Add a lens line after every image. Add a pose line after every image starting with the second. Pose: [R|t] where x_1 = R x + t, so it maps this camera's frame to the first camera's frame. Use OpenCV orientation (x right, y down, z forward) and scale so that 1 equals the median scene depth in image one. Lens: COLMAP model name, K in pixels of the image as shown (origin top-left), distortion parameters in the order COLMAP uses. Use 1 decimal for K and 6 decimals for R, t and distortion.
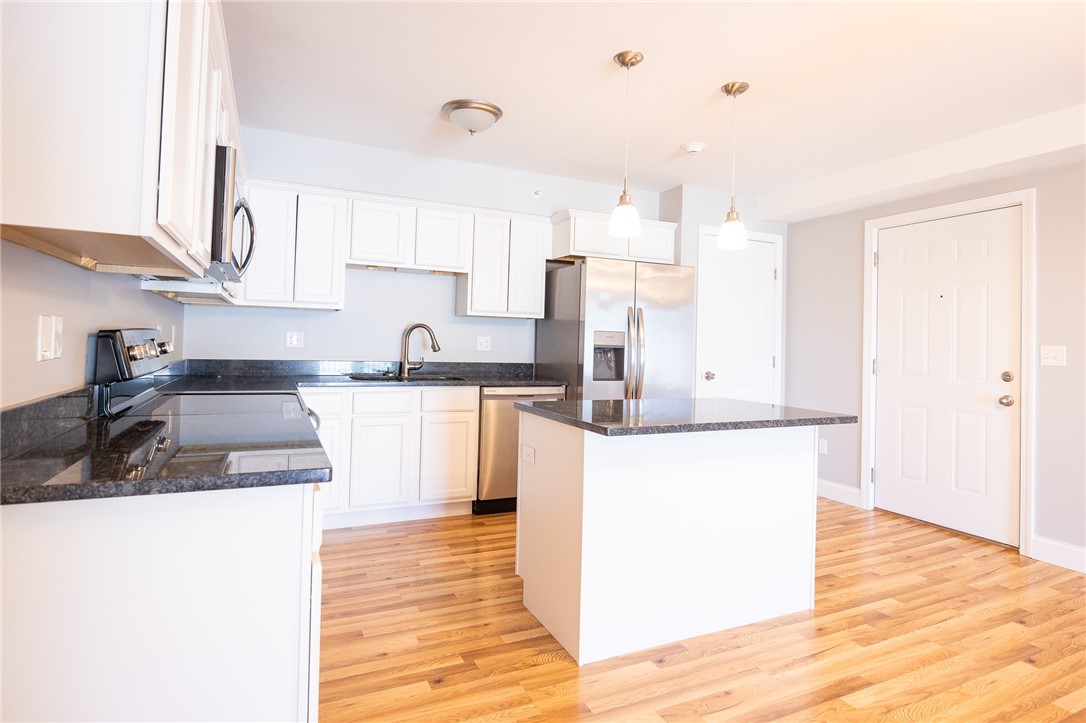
lens RADIAL K [[576.9, 0, 544.0], [0, 576.9, 330.6], [0, 0, 1]] dist [-0.001122, 0.000006]
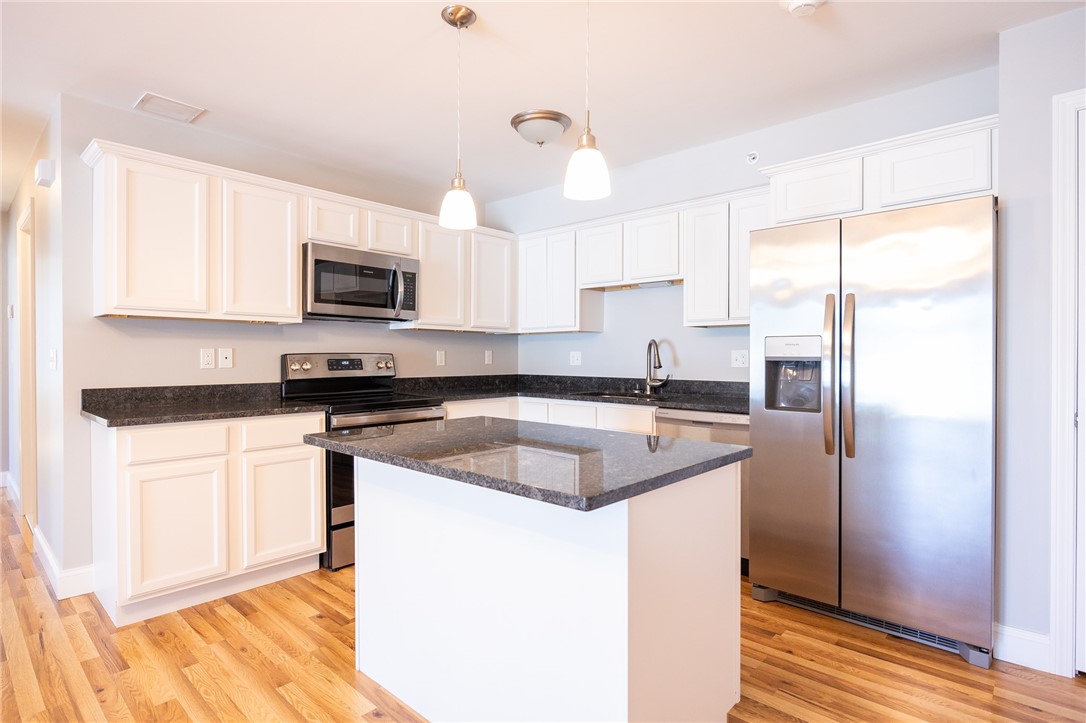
lens RADIAL K [[555.1, 0, 543.0], [0, 555.1, 361.5], [0, 0, 1]] dist [-0.003482, -0.000345]
pose [[0.384251, -0.014760, -0.923111, 0.678143], [0.026762, 0.999630, -0.004843, 0.029350], [0.922841, -0.022843, 0.384504, 0.574726]]
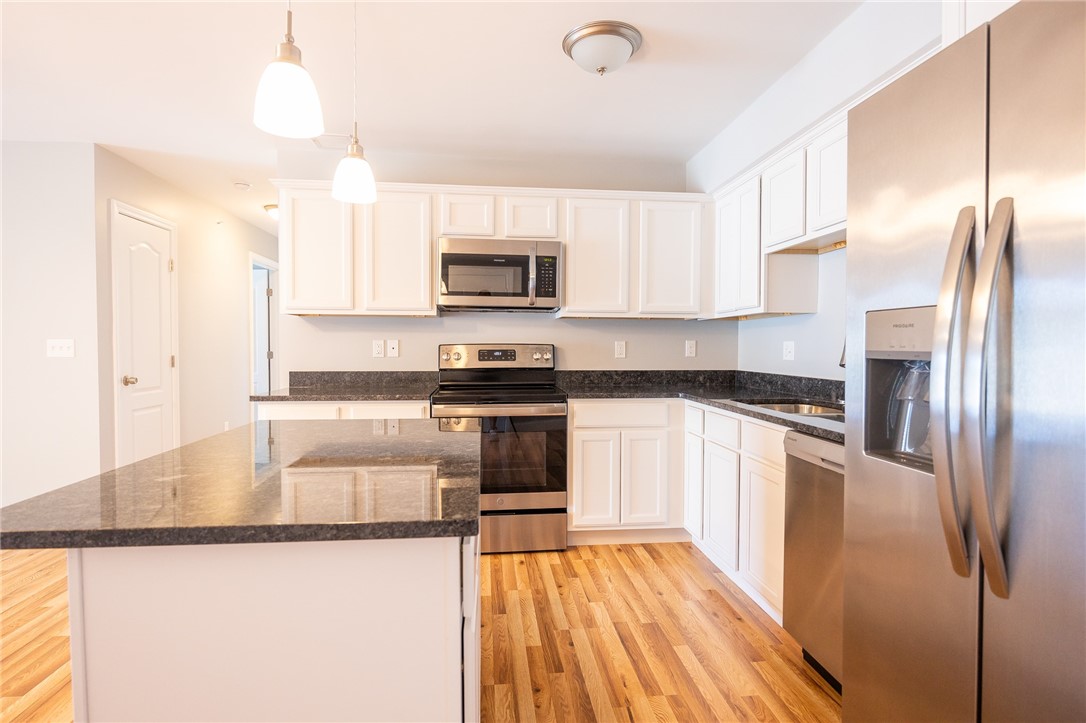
lens RADIAL K [[555.1, 0, 543.0], [0, 555.1, 361.5], [0, 0, 1]] dist [-0.003482, -0.000345]
pose [[-0.318386, 0.001454, -0.947960, 0.534827], [0.008274, 0.999965, -0.001245, 0.033829], [0.947925, -0.008239, -0.318386, 1.053133]]
